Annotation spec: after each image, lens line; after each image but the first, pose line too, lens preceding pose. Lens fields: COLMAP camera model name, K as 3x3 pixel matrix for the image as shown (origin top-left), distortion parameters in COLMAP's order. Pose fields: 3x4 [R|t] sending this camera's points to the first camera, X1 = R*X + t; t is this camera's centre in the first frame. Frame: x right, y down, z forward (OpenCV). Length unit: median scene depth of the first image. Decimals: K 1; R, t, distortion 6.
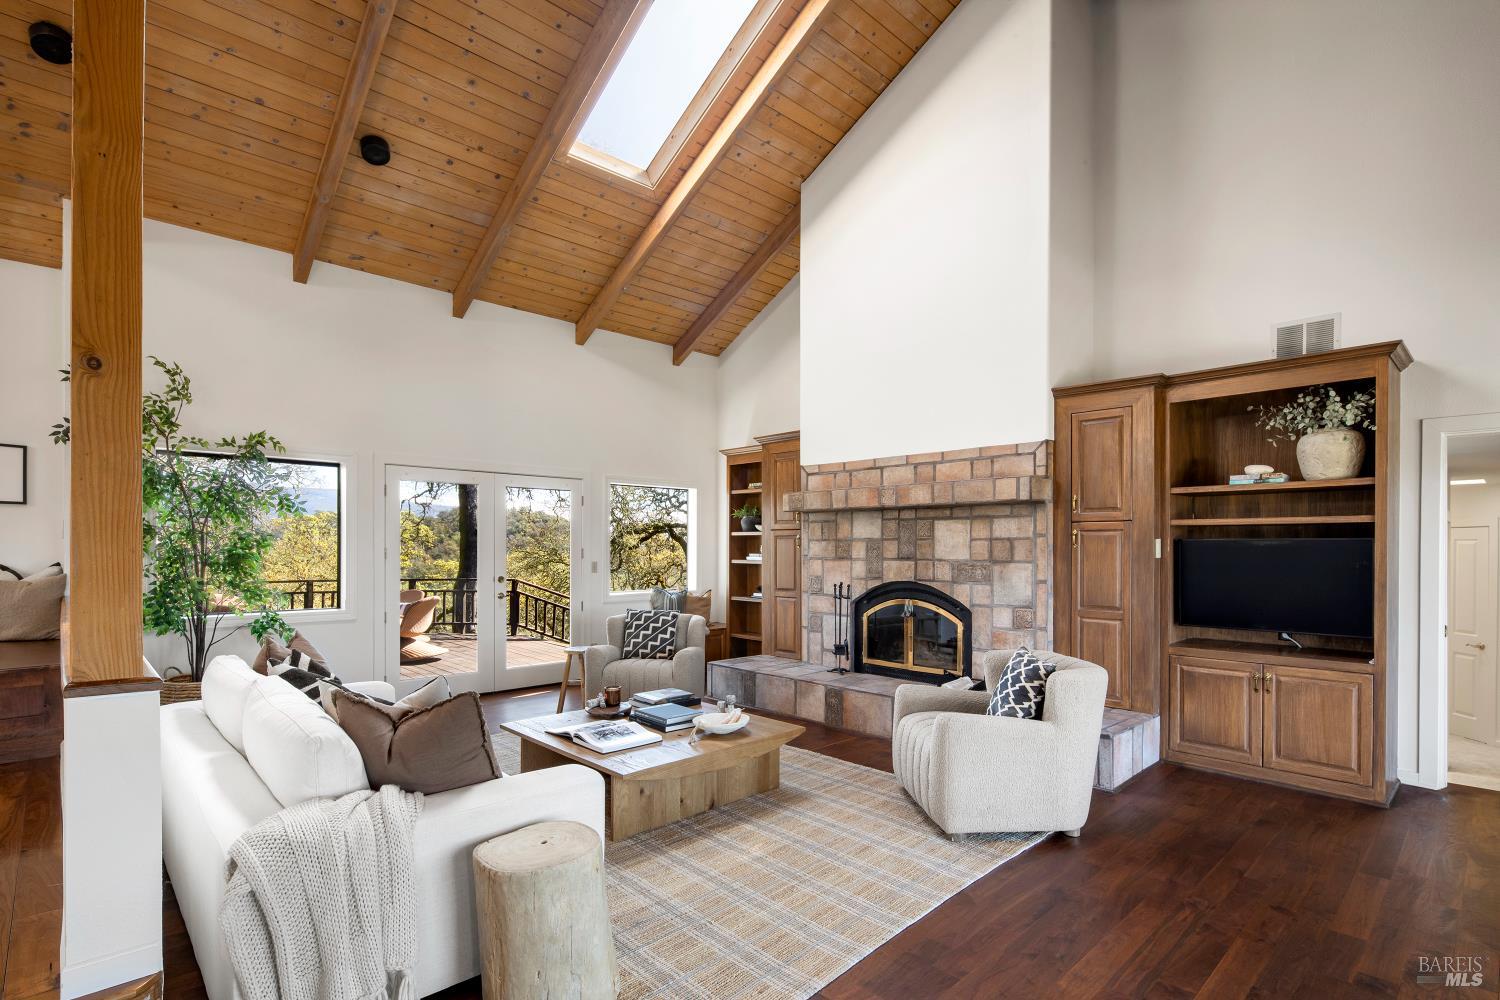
lens RADIAL K [[723.1, 0, 751.6], [0, 723.1, 551.3], [0, 0, 1]] dist [0.001815, -0.002624]
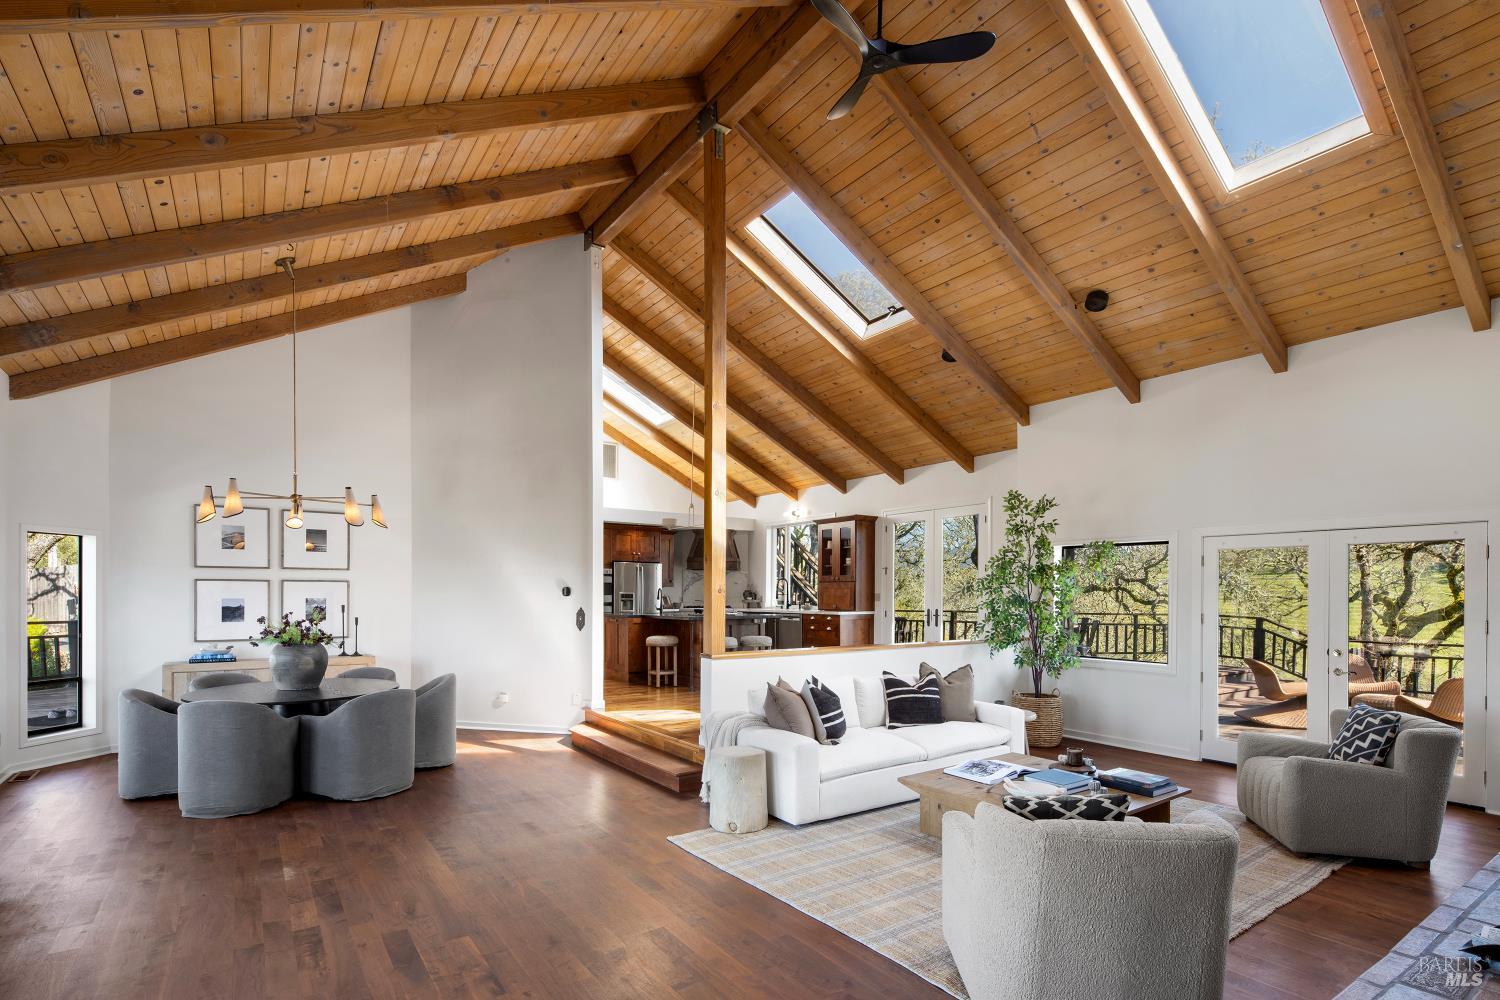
lens RADIAL K [[723.1, 0, 752.0], [0, 723.1, 596.6], [0, 0, 1]] dist [0.001815, -0.002624]
pose [[-0.151927, 0.001482, -0.988391, 0.812087], [-0.008047, 0.999964, 0.002737, -0.033227], [0.988359, 0.008370, -0.151910, 0.587253]]
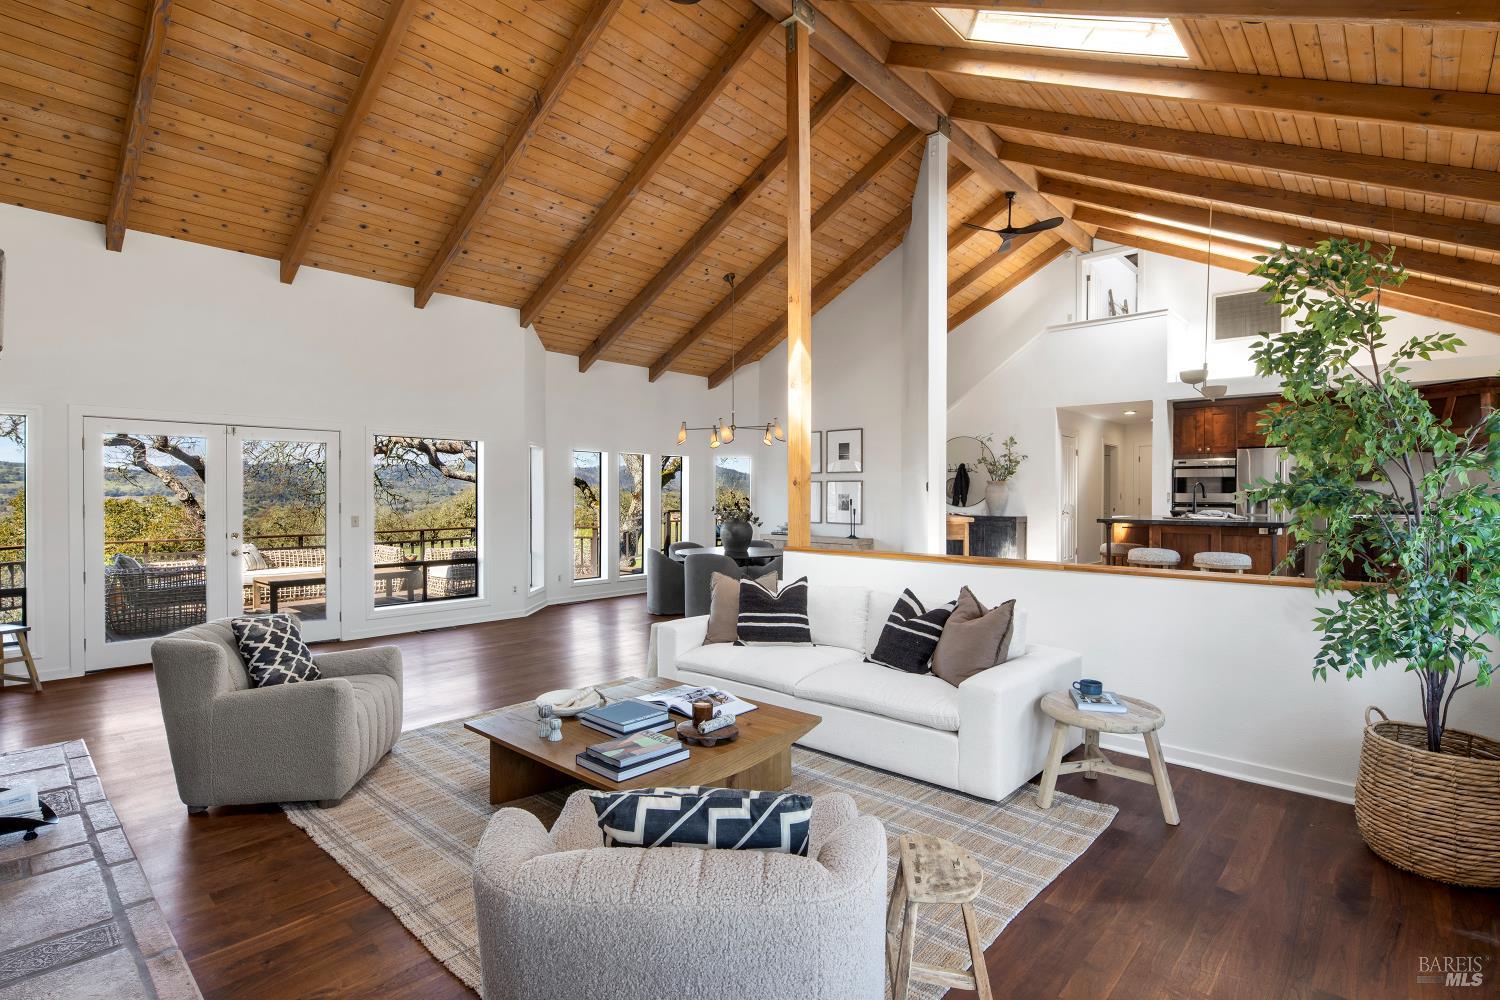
lens RADIAL K [[723.1, 0, 750.0], [0, 723.1, 499.6], [0, 0, 1]] dist [0.001815, -0.002624]
pose [[-0.997755, -0.006074, -0.066691, -0.154310], [-0.006690, 0.999937, 0.009016, -0.019161], [0.066632, 0.009442, -0.997733, 1.490191]]
